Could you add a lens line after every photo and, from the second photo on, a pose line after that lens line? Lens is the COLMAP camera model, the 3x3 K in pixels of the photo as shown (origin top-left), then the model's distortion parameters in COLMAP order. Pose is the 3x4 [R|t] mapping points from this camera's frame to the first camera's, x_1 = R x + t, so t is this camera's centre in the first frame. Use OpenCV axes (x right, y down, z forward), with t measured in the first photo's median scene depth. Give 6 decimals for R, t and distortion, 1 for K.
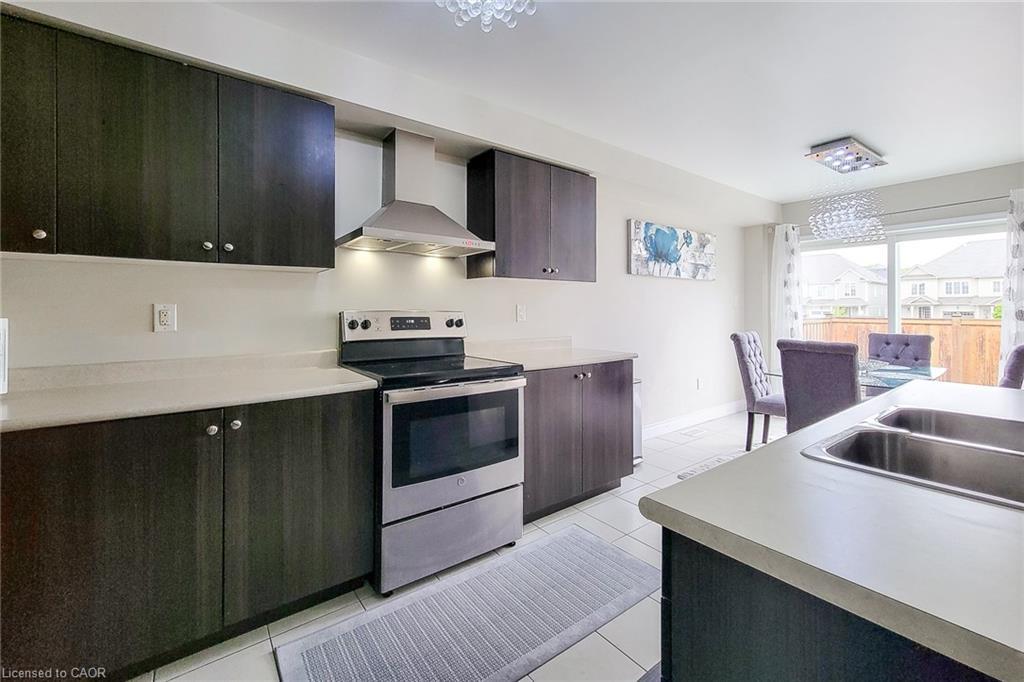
lens RADIAL K [[431.7, 0, 498.4], [0, 431.7, 308.3], [0, 0, 1]] dist [0.005177, -0.000482]
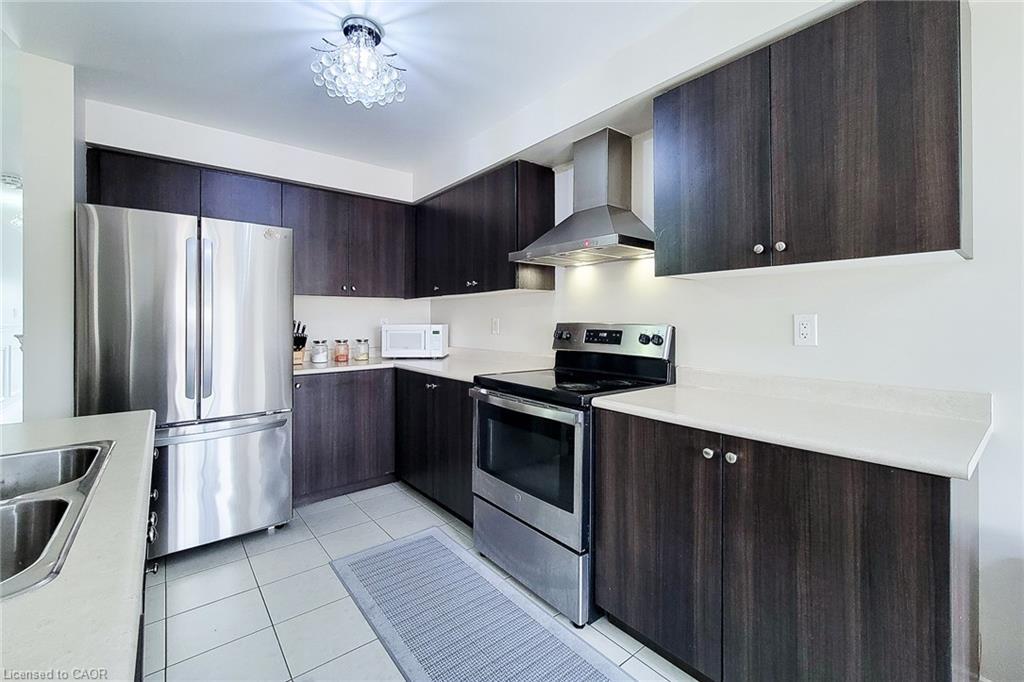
lens RADIAL K [[431.7, 0, 506.5], [0, 431.7, 319.8], [0, 0, 1]] dist [0.005177, -0.000482]
pose [[0.046501, 0.000114, -0.998918, 0.440684], [0.001992, 0.999998, 0.000207, -0.001523], [0.998916, -0.002000, 0.046501, 0.459218]]
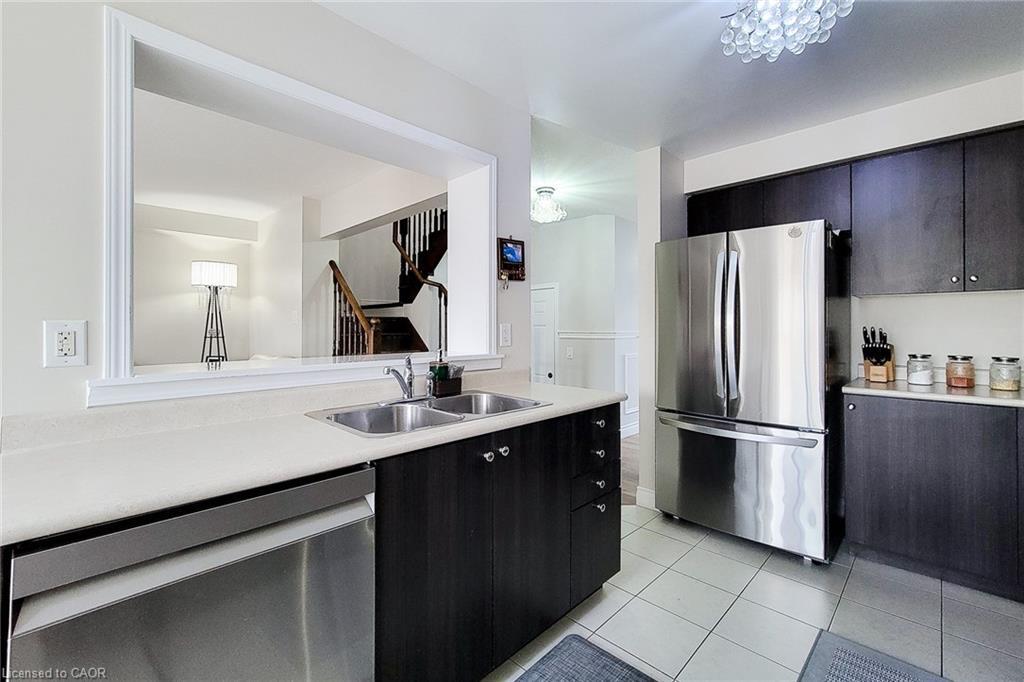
lens RADIAL K [[431.7, 0, 515.1], [0, 431.7, 326.1], [0, 0, 1]] dist [0.005177, -0.000482]
pose [[-0.983693, -0.000350, -0.179855, 0.265312], [0.000154, 0.999996, -0.002785, -0.000483], [0.179855, -0.002767, -0.983689, 0.639528]]
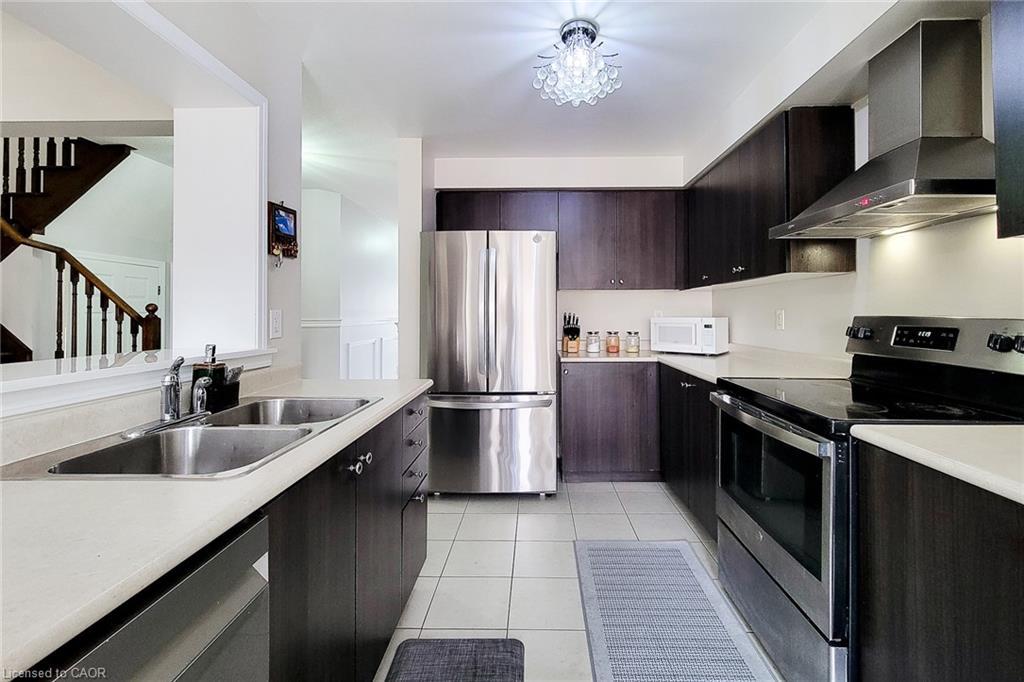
lens RADIAL K [[431.7, 0, 526.2], [0, 431.7, 309.5], [0, 0, 1]] dist [0.005177, -0.000482]
pose [[-0.597186, -0.004996, -0.802087, 0.389597], [0.003346, 0.999956, -0.008720, -0.000682], [0.802096, -0.007891, -0.597143, 0.560200]]
